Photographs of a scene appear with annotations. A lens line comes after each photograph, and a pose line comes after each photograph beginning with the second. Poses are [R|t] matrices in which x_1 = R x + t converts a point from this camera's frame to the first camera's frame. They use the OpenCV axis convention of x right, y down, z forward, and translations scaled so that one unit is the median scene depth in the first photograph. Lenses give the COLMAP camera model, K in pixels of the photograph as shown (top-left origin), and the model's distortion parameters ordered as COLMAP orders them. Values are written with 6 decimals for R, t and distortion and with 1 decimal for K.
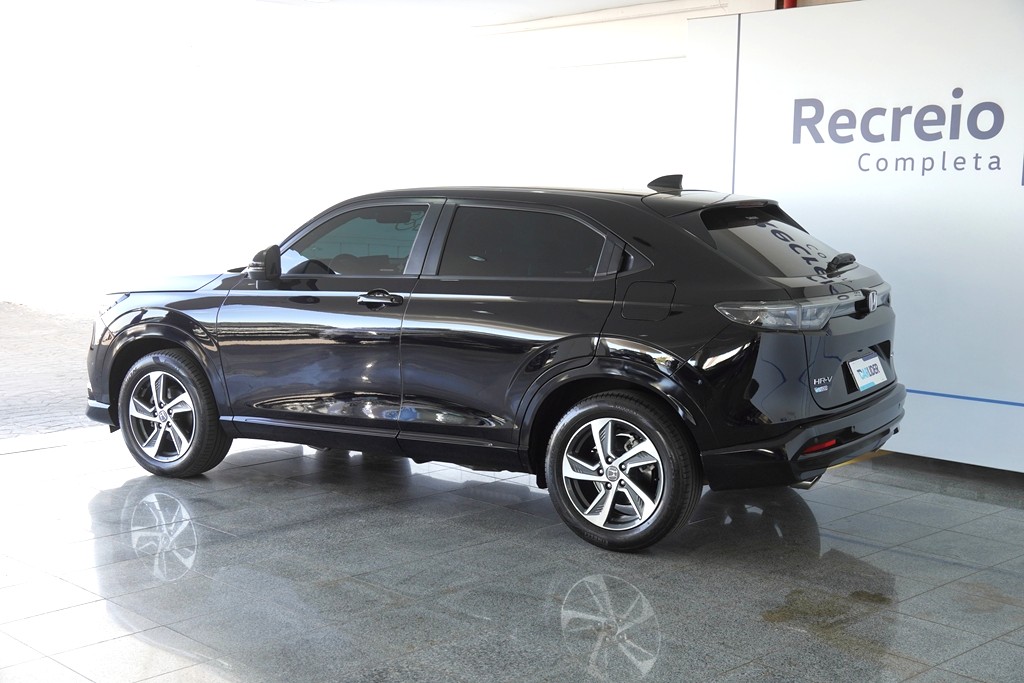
lens RADIAL K [[1502.3, 0, 479.8], [0, 1502.3, 347.4], [0, 0, 1]] dist [0.097292, 0.000000]
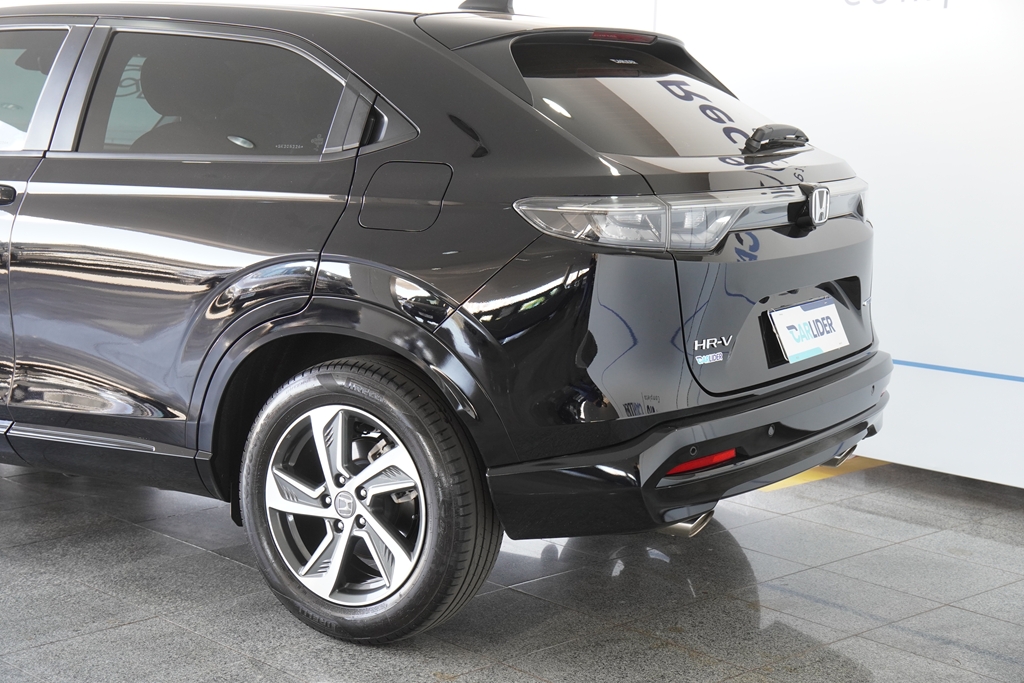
lens RADIAL K [[1714.2, 0, 506.8], [0, 1714.2, 348.8], [0, 0, 1]] dist [0.254369, 0.000000]
pose [[0.999896, 0.012885, -0.006428, 0.151460], [-0.012728, 0.999633, 0.023911, 0.009602], [0.006734, -0.023827, 0.999693, 0.357636]]
